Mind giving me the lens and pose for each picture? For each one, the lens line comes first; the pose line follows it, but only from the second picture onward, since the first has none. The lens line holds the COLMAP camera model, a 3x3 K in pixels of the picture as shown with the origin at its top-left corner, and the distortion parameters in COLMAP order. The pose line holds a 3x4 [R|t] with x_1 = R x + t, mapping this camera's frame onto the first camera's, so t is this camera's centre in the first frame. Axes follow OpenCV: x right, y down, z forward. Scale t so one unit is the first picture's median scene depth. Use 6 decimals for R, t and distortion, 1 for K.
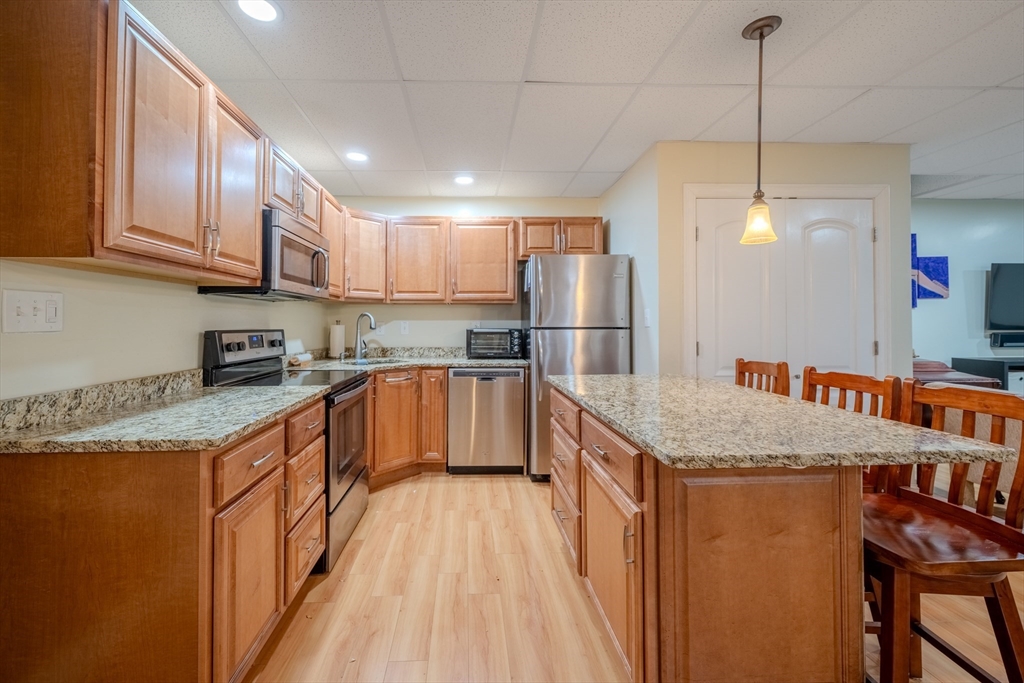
lens RADIAL K [[417.0, 0, 512.4], [0, 417.0, 315.2], [0, 0, 1]] dist [-0.000233, -0.000118]
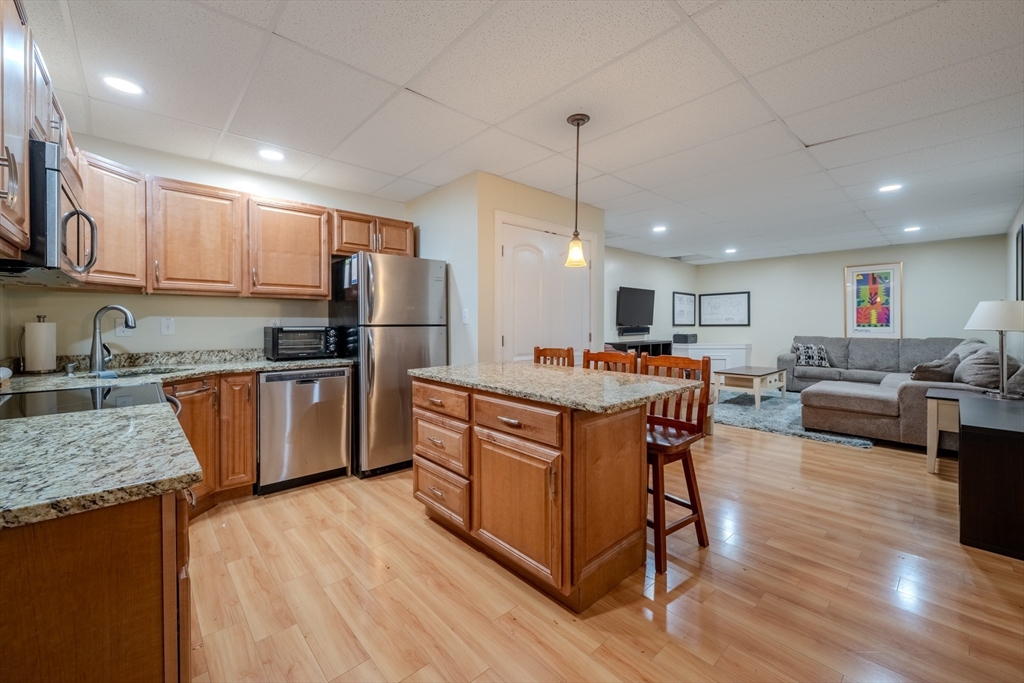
lens RADIAL K [[406.3, 0, 512.4], [0, 406.3, 323.8], [0, 0, 1]] dist [-0.000305, -0.000049]
pose [[0.757565, -0.001151, 0.652759, -0.303056], [-0.014476, 0.999723, 0.018563, 0.003257], [-0.652600, -0.023512, 0.757338, 0.032172]]
